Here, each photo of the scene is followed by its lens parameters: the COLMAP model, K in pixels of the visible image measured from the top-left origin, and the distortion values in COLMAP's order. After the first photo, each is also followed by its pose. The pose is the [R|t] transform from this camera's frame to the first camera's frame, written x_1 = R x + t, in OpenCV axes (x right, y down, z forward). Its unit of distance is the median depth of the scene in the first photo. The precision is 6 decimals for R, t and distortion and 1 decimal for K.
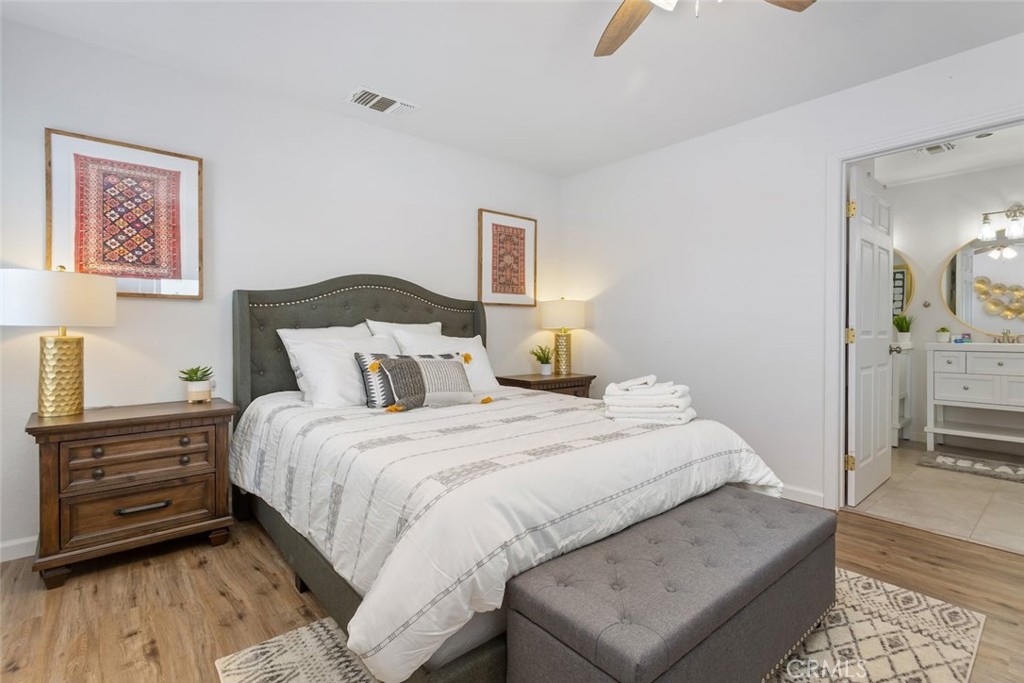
lens RADIAL K [[486.9, 0, 512.0], [0, 486.9, 341.5], [0, 0, 1]] dist [-0.000493, 0.000383]
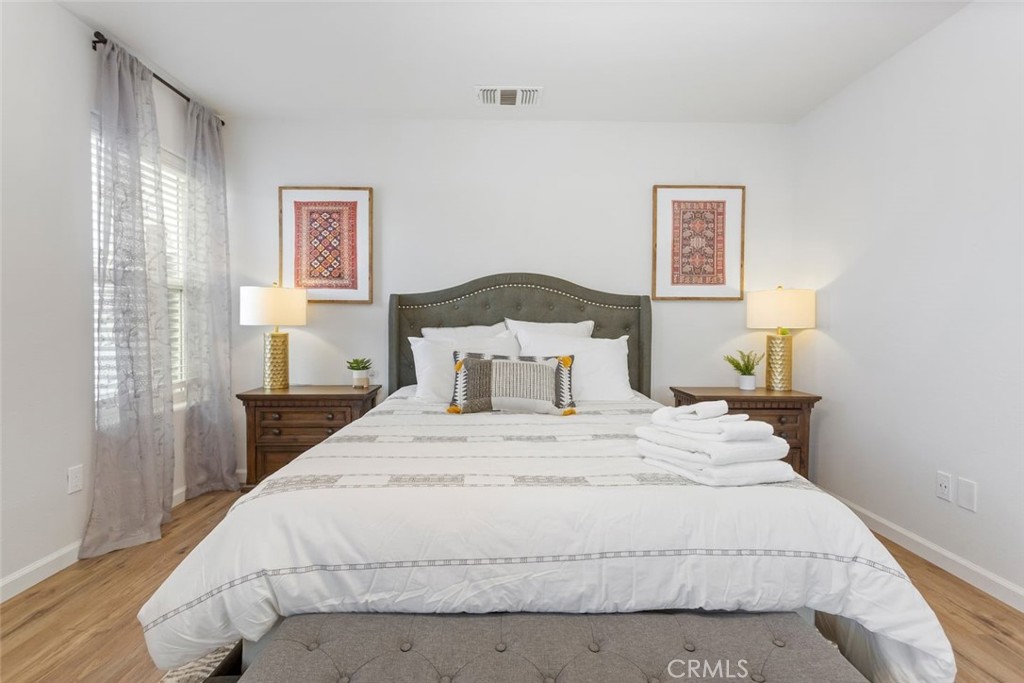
lens RADIAL K [[486.9, 0, 512.0], [0, 486.9, 341.5], [0, 0, 1]] dist [-0.000493, 0.000383]
pose [[0.770201, 0.020736, -0.637464, 0.437404], [-0.020301, 0.999762, 0.007993, -0.007887], [0.637478, 0.006785, 0.770438, 0.300046]]
